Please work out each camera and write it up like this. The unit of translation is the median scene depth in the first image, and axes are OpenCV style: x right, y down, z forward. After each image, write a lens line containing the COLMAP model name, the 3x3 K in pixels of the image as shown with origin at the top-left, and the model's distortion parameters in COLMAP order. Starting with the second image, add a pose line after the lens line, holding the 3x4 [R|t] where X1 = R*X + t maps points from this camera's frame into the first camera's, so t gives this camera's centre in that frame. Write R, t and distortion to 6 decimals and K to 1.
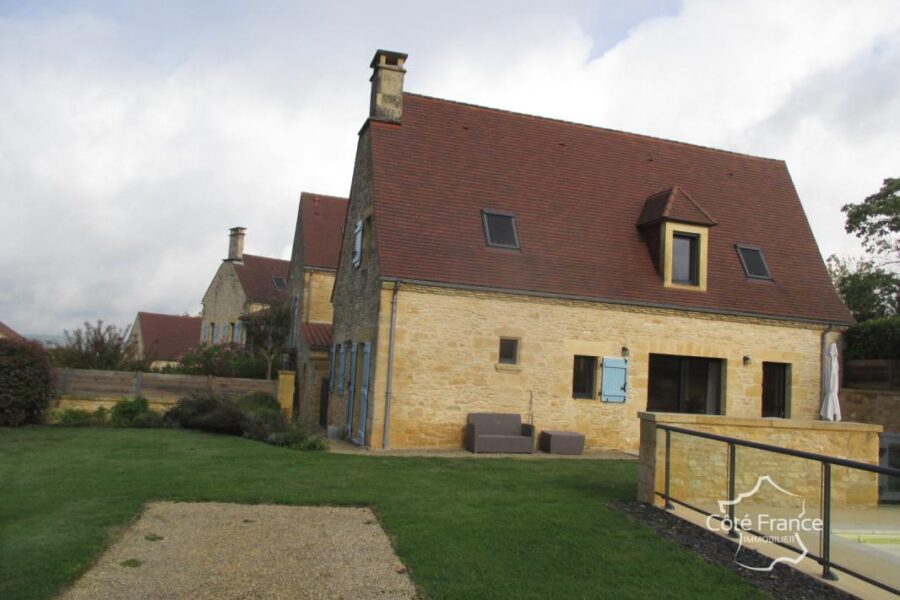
lens RADIAL K [[746.2, 0, 450.0], [0, 746.2, 300.0], [0, 0, 1]] dist [-0.037512, 0.000350]
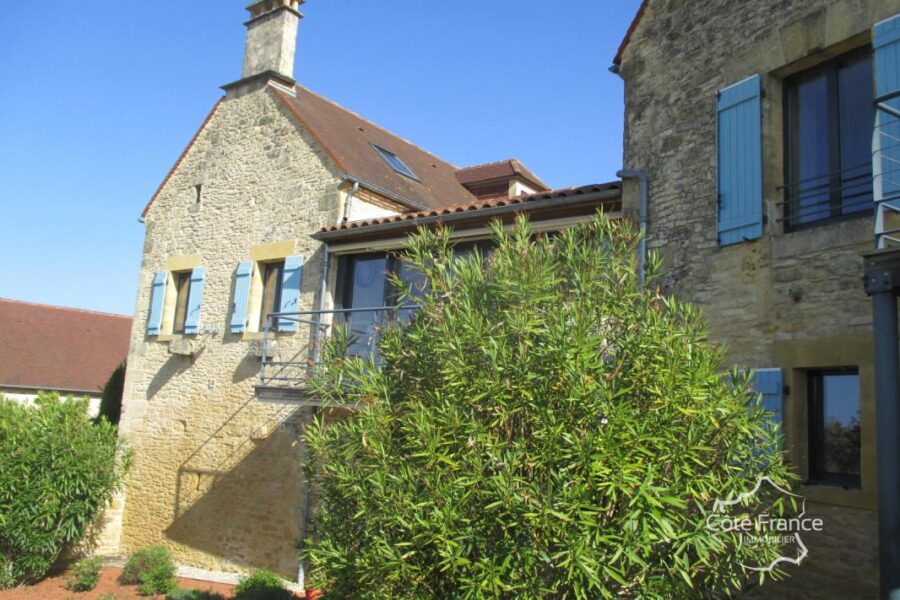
lens RADIAL K [[746.2, 0, 450.0], [0, 746.2, 300.0], [0, 0, 1]] dist [-0.037512, 0.000350]
pose [[0.979397, 0.038583, 0.198224, -0.655608], [-0.027263, 0.997855, -0.059523, 0.149762], [-0.200095, 0.052892, 0.978348, 1.592176]]
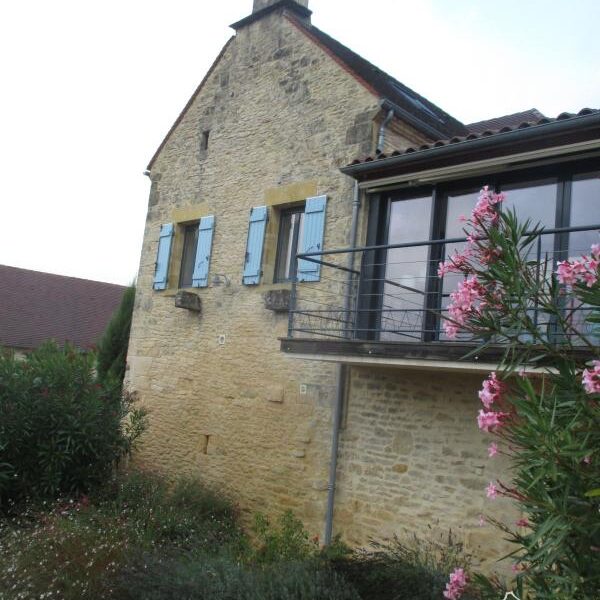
lens RADIAL K [[659.4, 0, 300.0], [0, 659.4, 300.0], [0, 0, 1]] dist [-0.023237, -0.016832]
pose [[0.997331, 0.050612, 0.052630, -0.701218], [-0.048984, 0.998294, -0.031768, 0.175045], [-0.054148, 0.029105, 0.998109, 1.762218]]
